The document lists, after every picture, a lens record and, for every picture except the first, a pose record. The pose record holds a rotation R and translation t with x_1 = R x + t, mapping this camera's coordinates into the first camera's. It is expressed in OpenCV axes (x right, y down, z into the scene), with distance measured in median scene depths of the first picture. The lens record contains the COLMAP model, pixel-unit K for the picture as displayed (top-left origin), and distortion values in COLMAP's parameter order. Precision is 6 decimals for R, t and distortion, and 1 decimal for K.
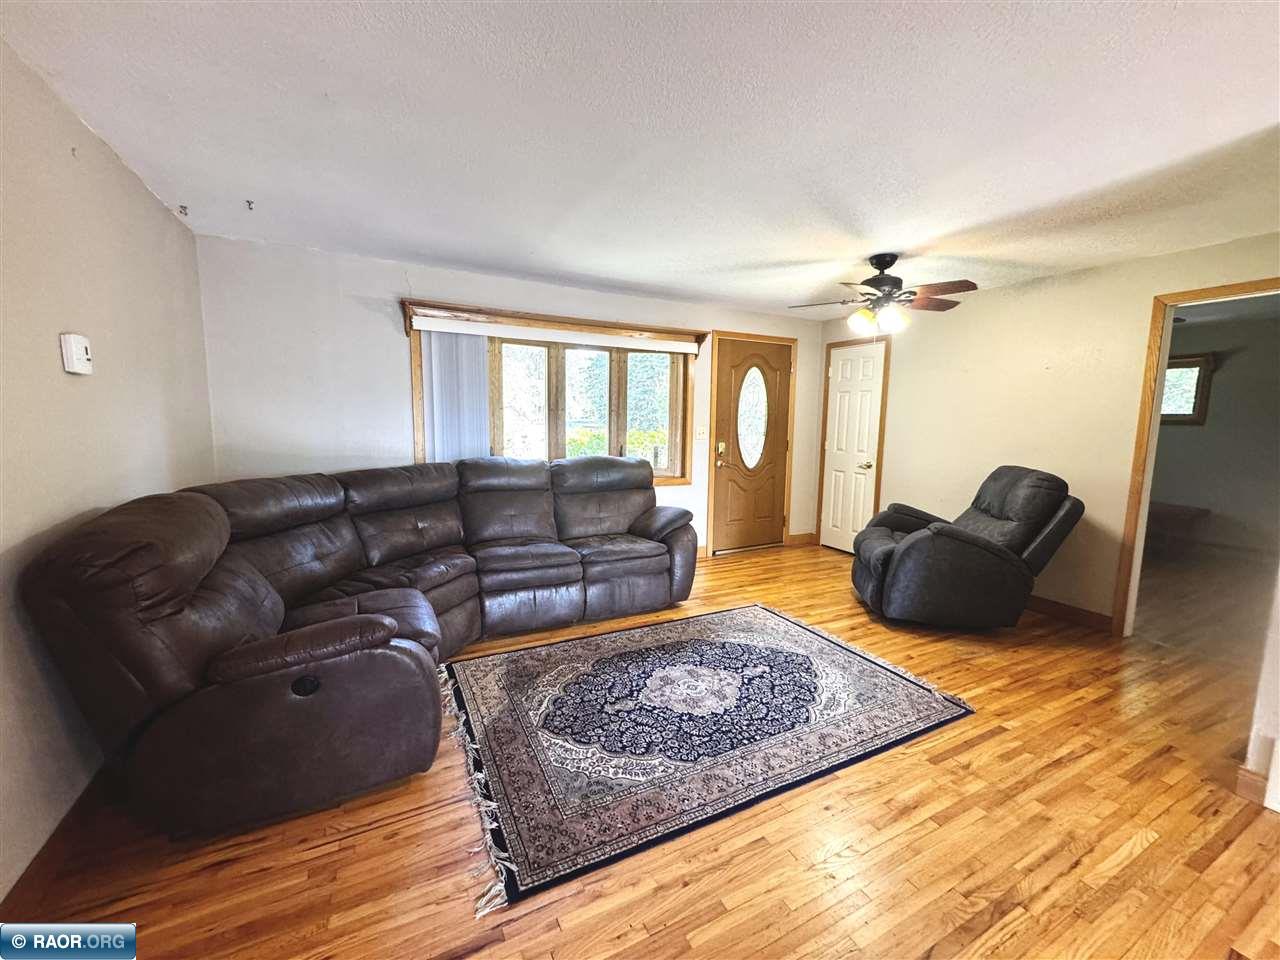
lens RADIAL K [[510.8, 0, 640.0], [0, 510.8, 480.0], [0, 0, 1]] dist [0.000608, -0.000200]
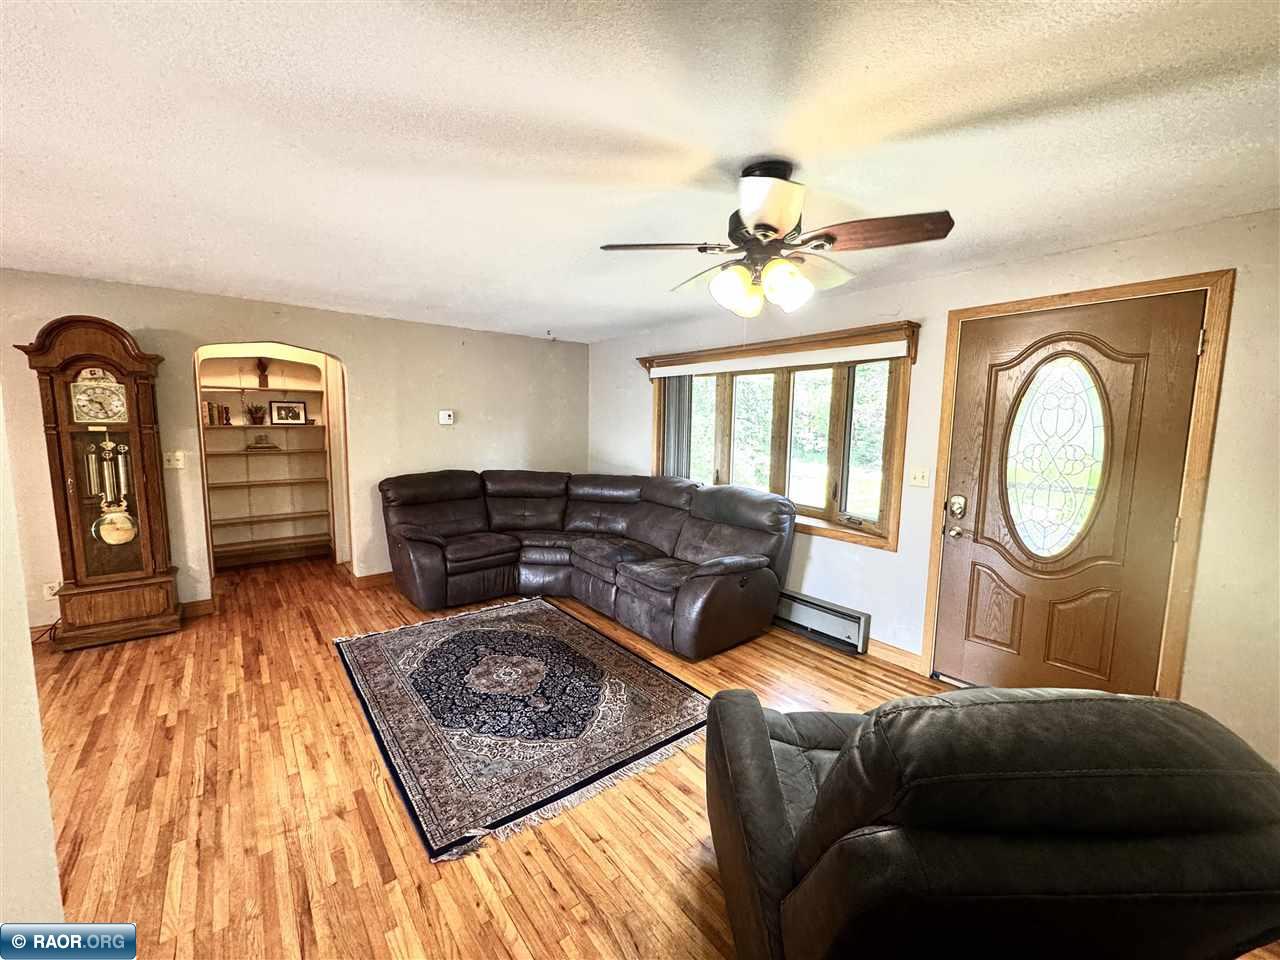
lens RADIAL K [[510.8, 0, 640.0], [0, 510.8, 480.0], [0, 0, 1]] dist [0.000608, -0.000200]
pose [[0.197396, 0.096050, -0.975607, 1.255982], [-0.131828, 0.988750, 0.070671, -0.162051], [0.971420, 0.114662, 0.207837, 0.980419]]
